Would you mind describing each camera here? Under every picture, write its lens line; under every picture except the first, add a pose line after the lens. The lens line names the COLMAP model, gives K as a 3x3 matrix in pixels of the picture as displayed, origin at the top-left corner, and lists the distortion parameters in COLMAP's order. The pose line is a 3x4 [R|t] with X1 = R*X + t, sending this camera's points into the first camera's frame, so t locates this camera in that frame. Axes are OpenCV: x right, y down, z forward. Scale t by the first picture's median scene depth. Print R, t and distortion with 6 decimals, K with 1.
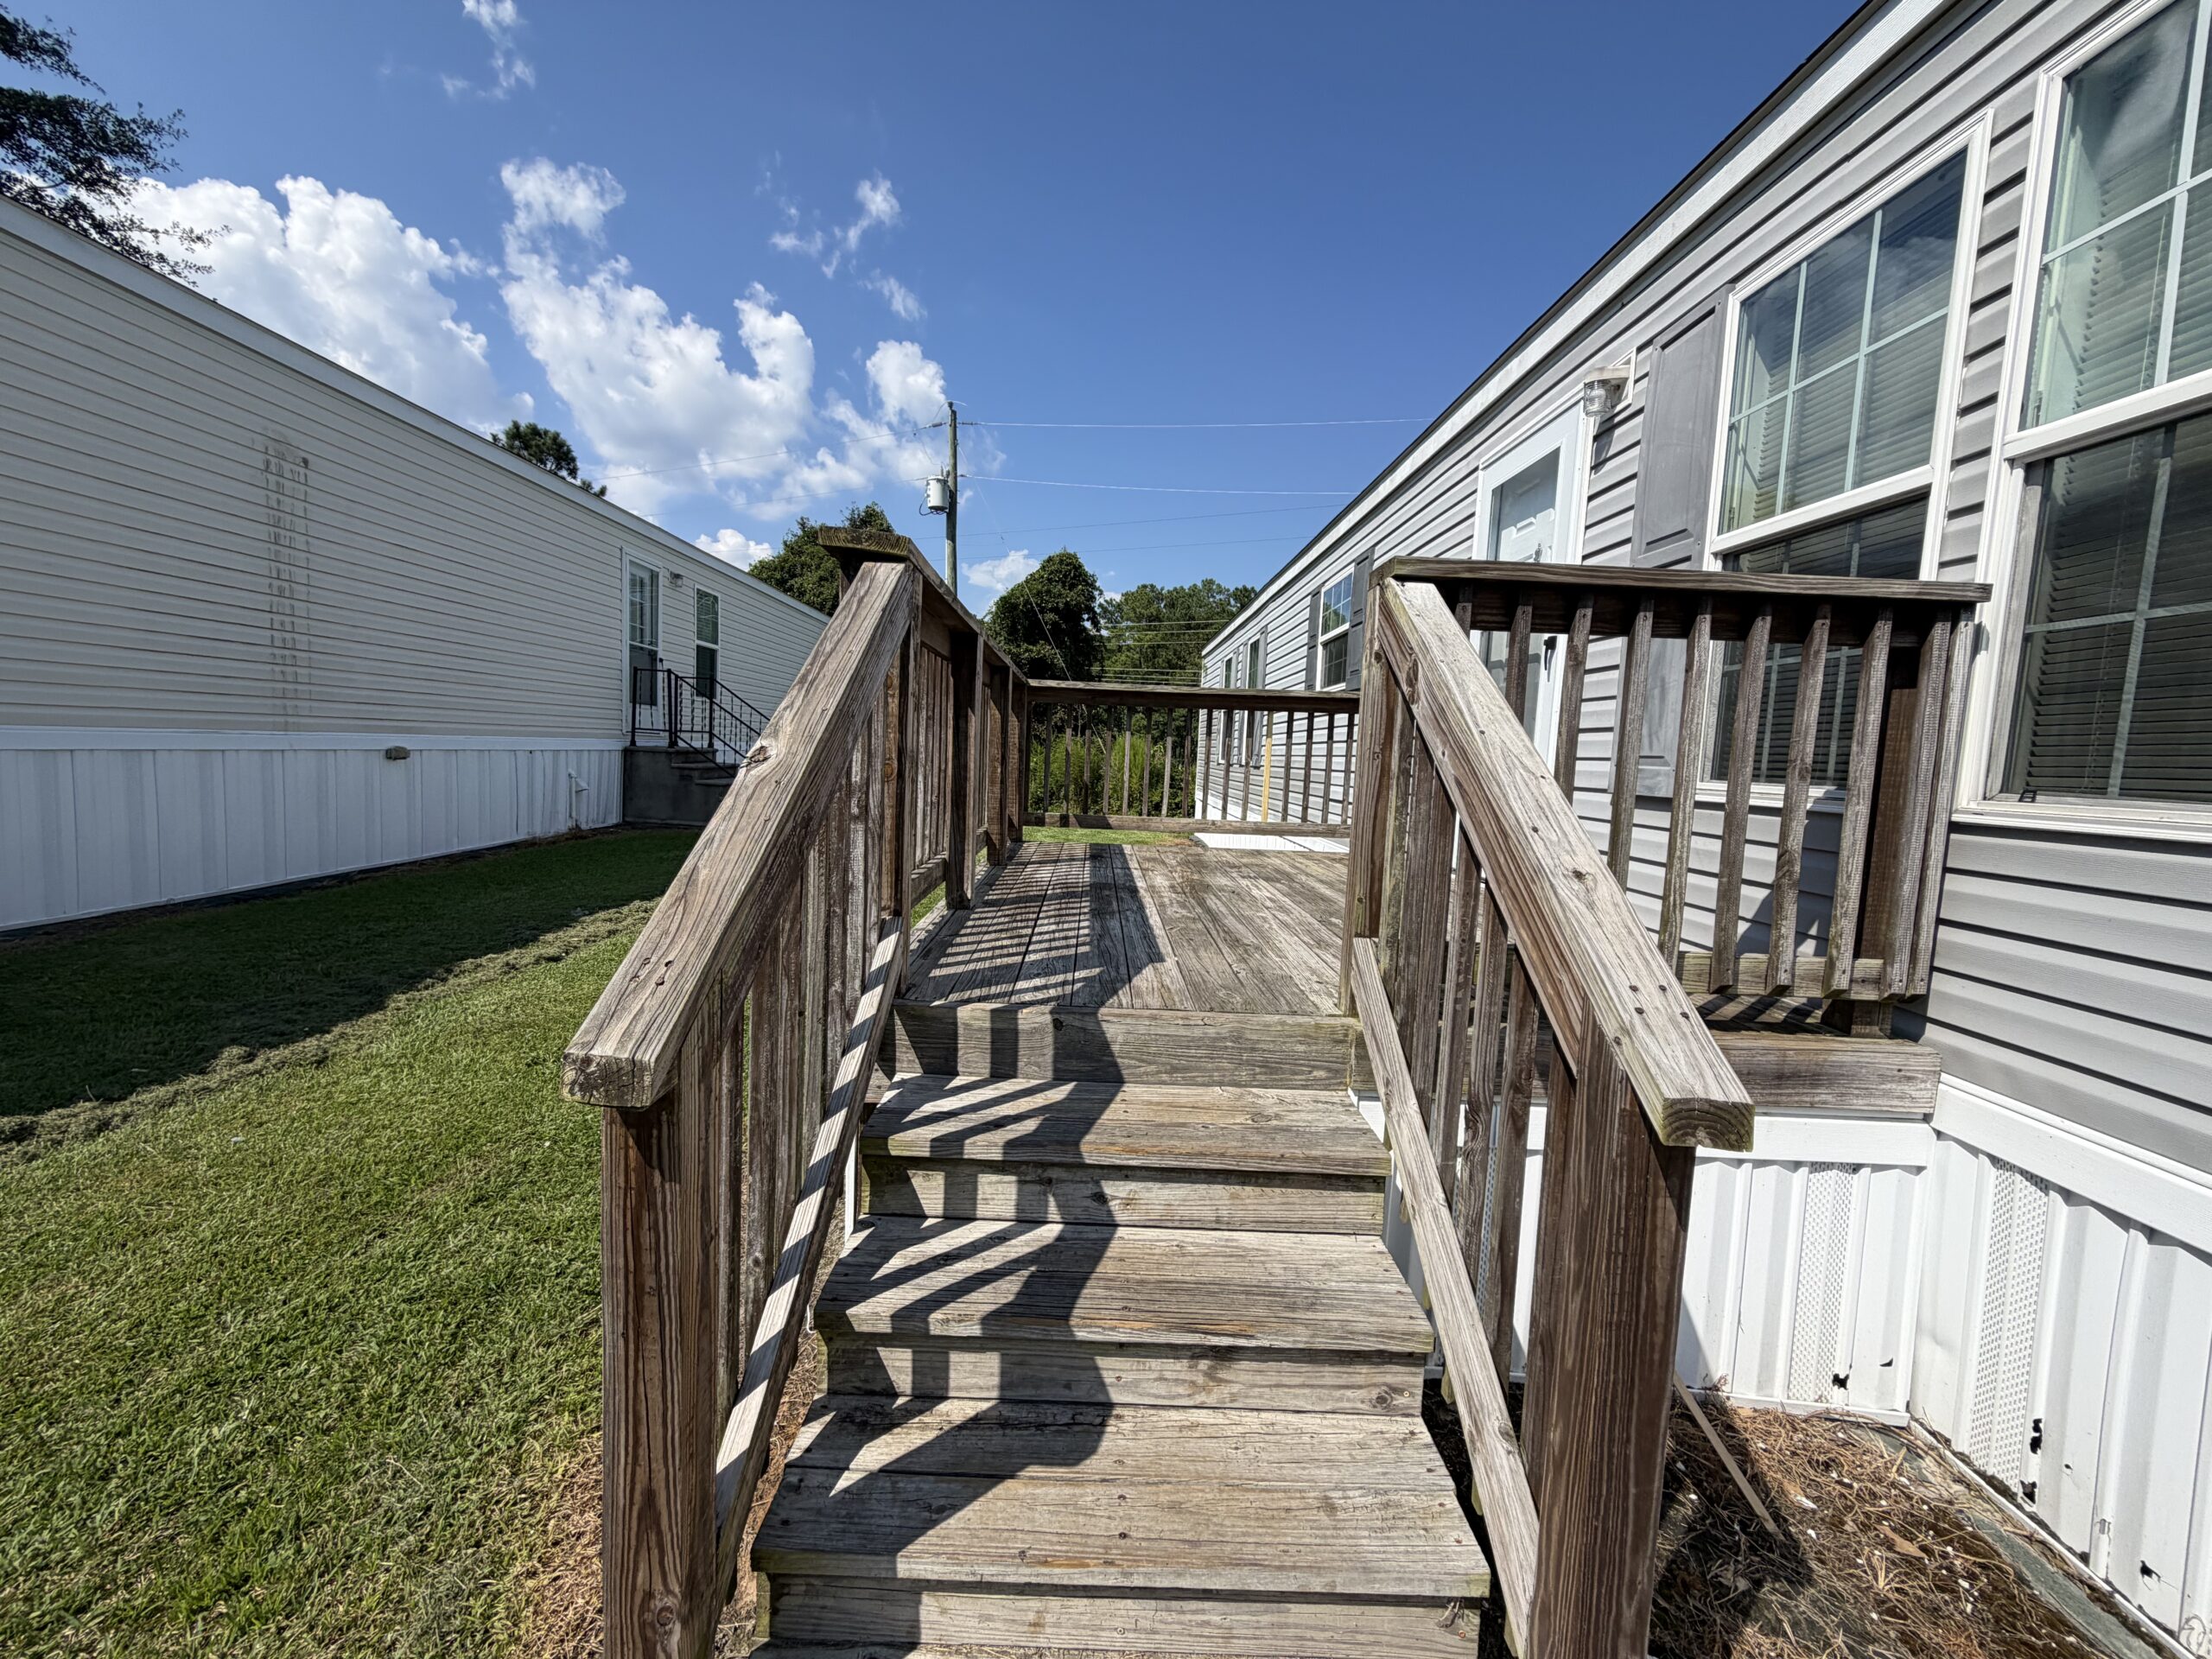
lens RADIAL K [[893.7, 0, 1112.6], [0, 893.7, 804.3], [0, 0, 1]] dist [0.000172, 0.000032]
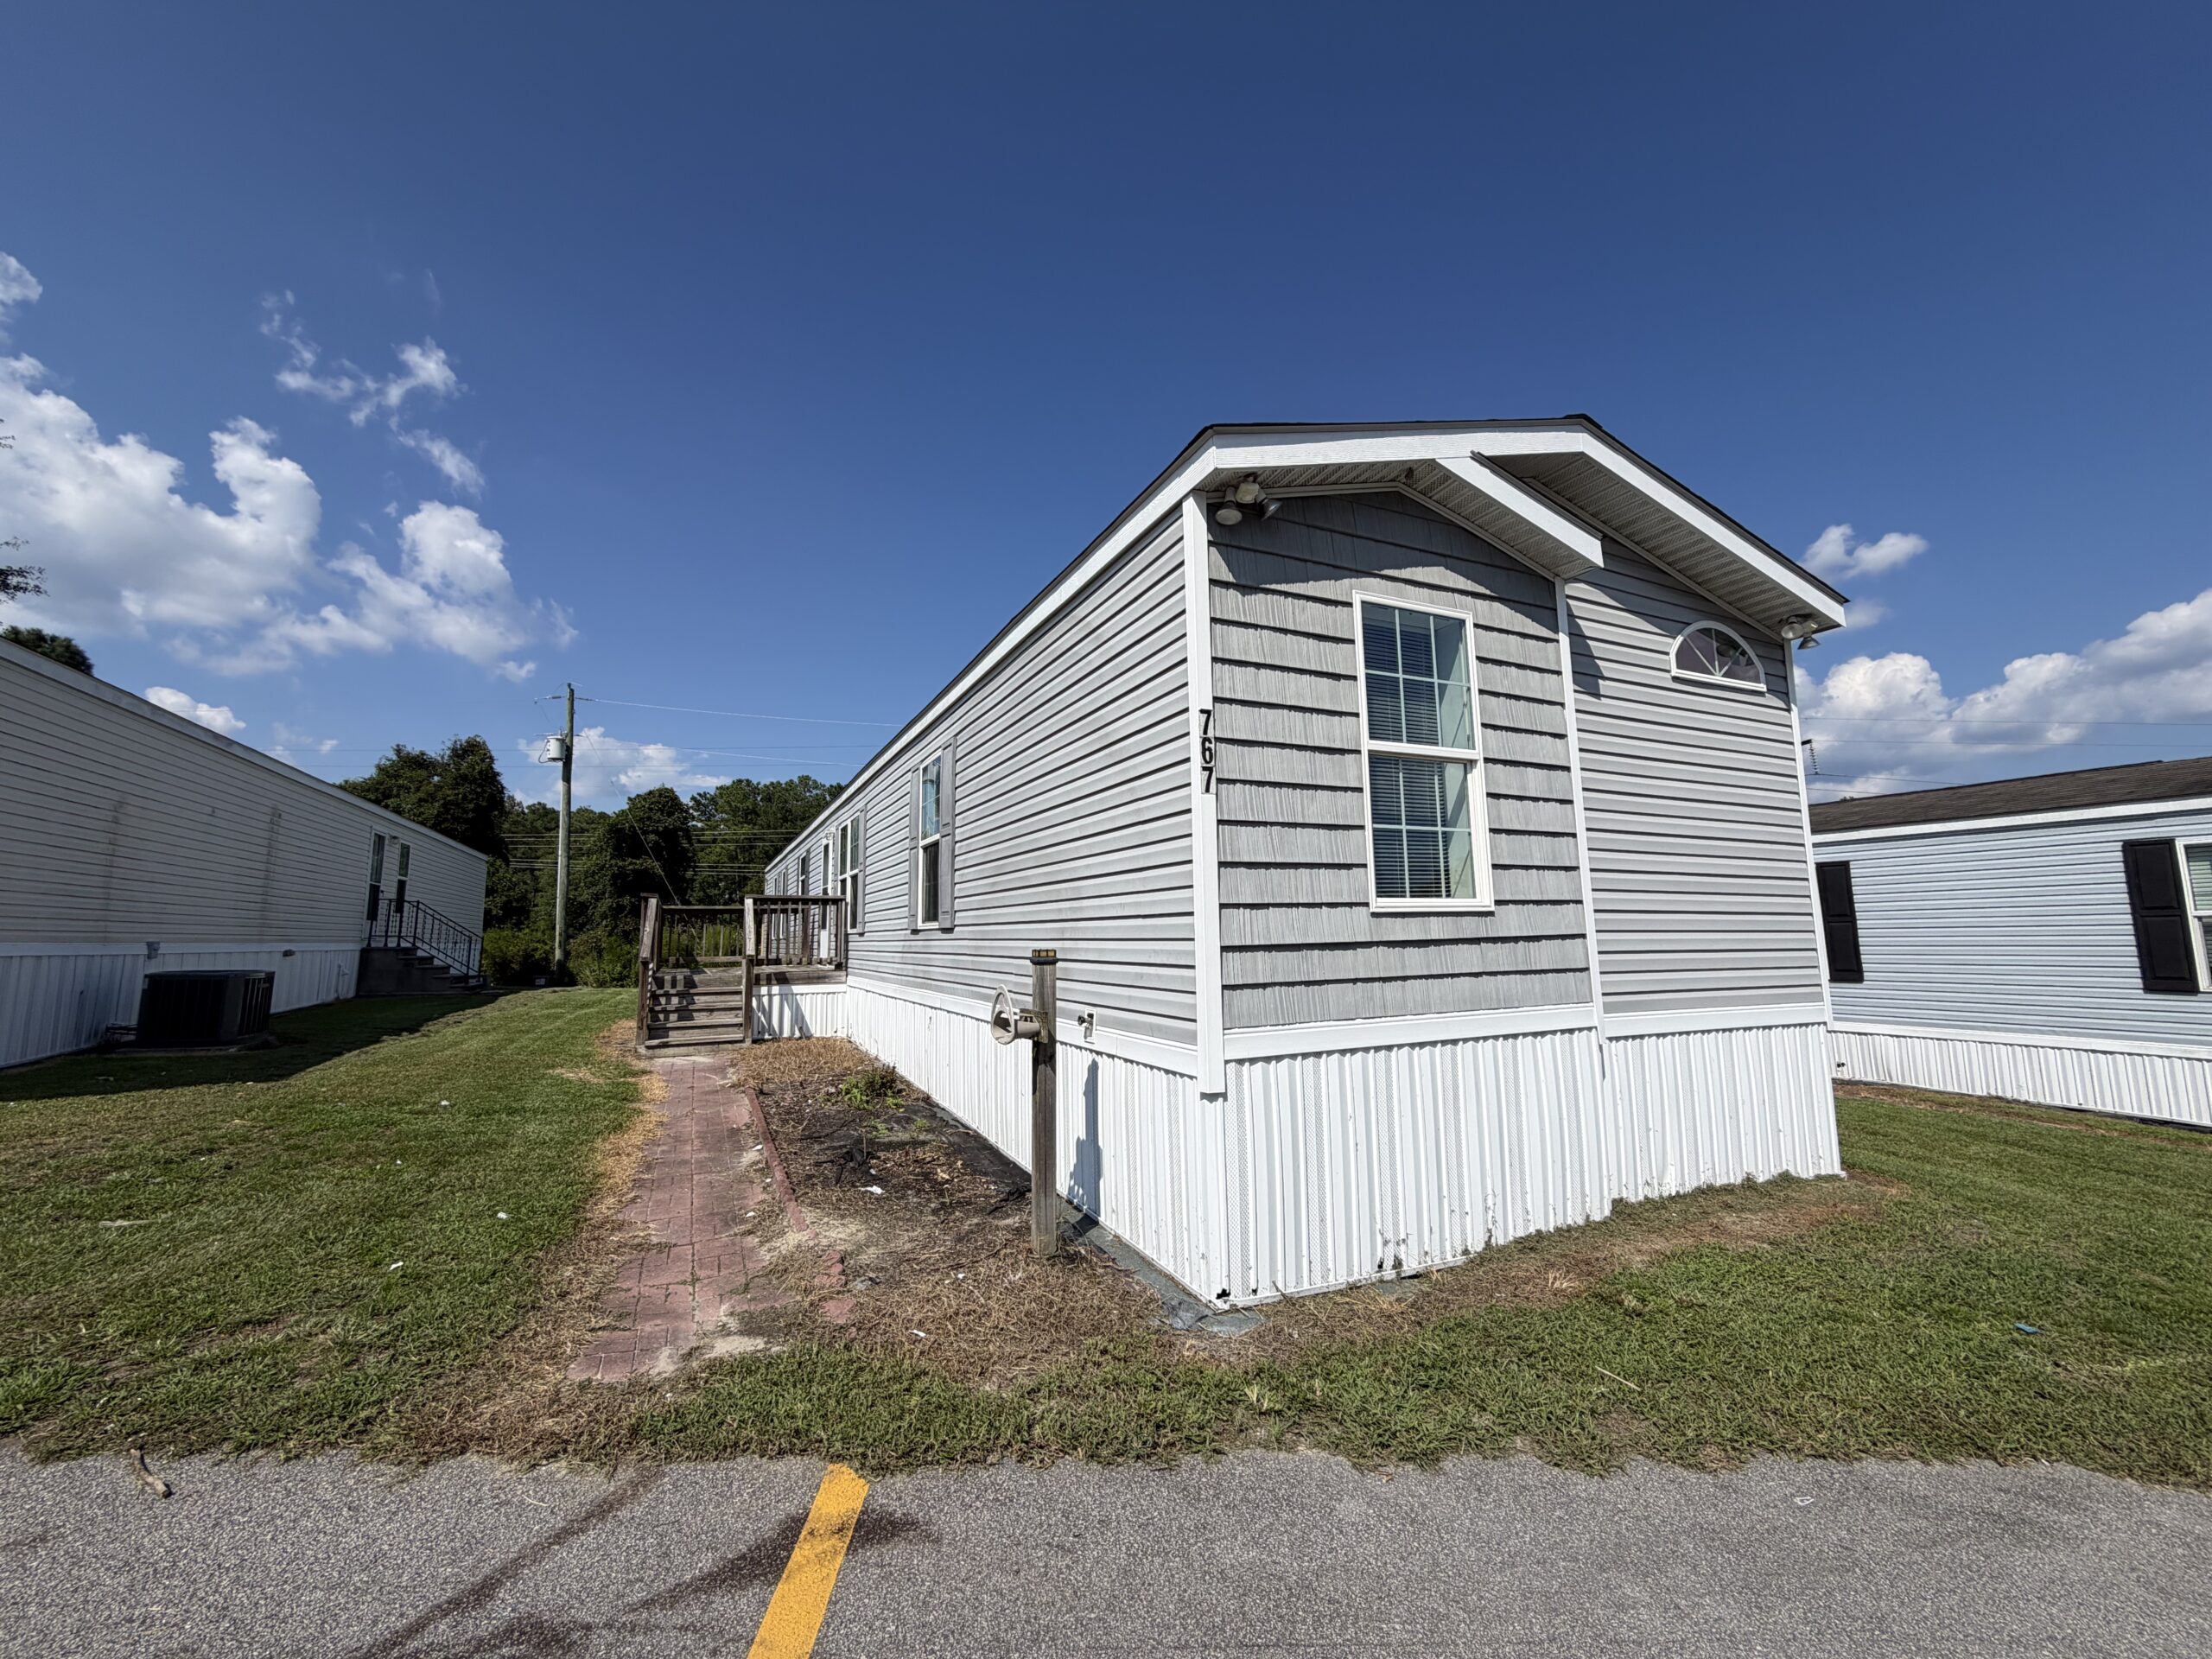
lens RADIAL K [[883.2, 0, 1106.0], [0, 883.2, 829.5], [0, 0, 1]] dist [-0.000067, 0.000039]
pose [[0.911703, -0.007779, 0.410775, 0.001425], [0.079286, 0.984358, -0.157331, 0.008215], [-0.403126, 0.176008, 0.898059, -0.099653]]
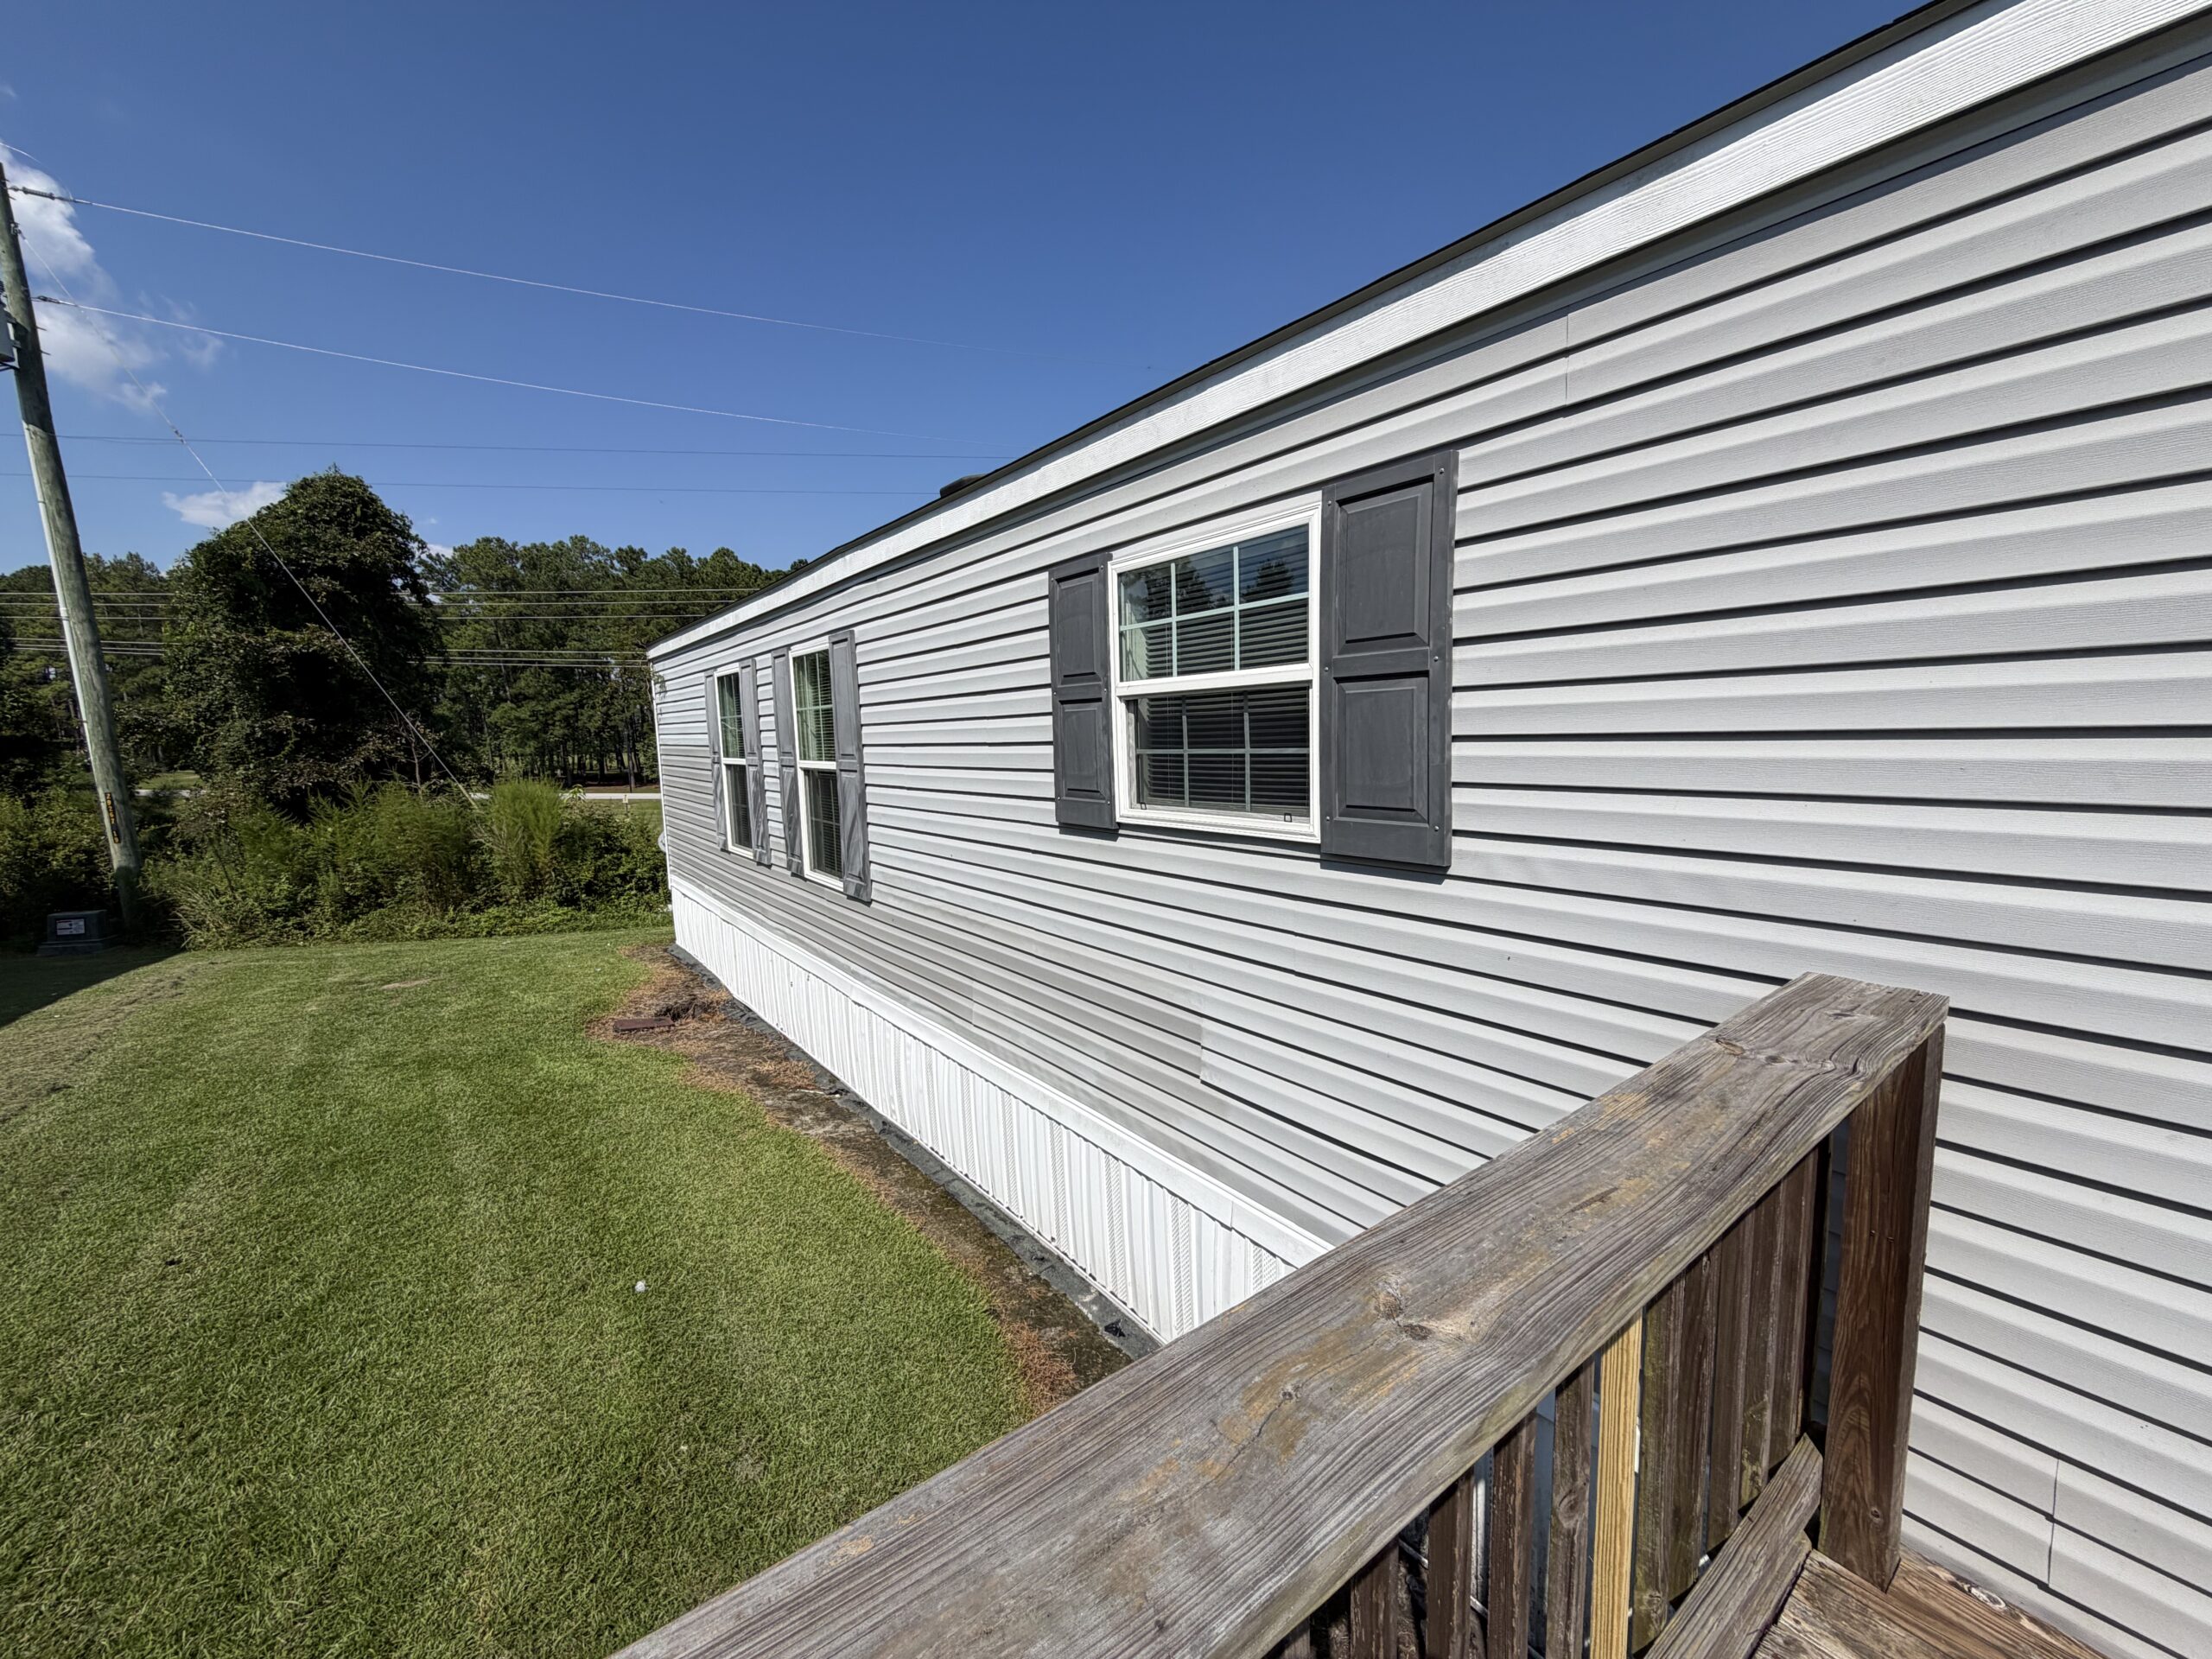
lens RADIAL K [[883.2, 0, 1106.0], [0, 883.2, 829.5], [0, 0, 1]] dist [-0.000067, 0.000039]
pose [[0.810611, -0.133674, 0.570124, -0.000976], [0.097709, 0.990824, 0.093389, -0.011713], [-0.577375, -0.019996, 0.816234, 0.049824]]
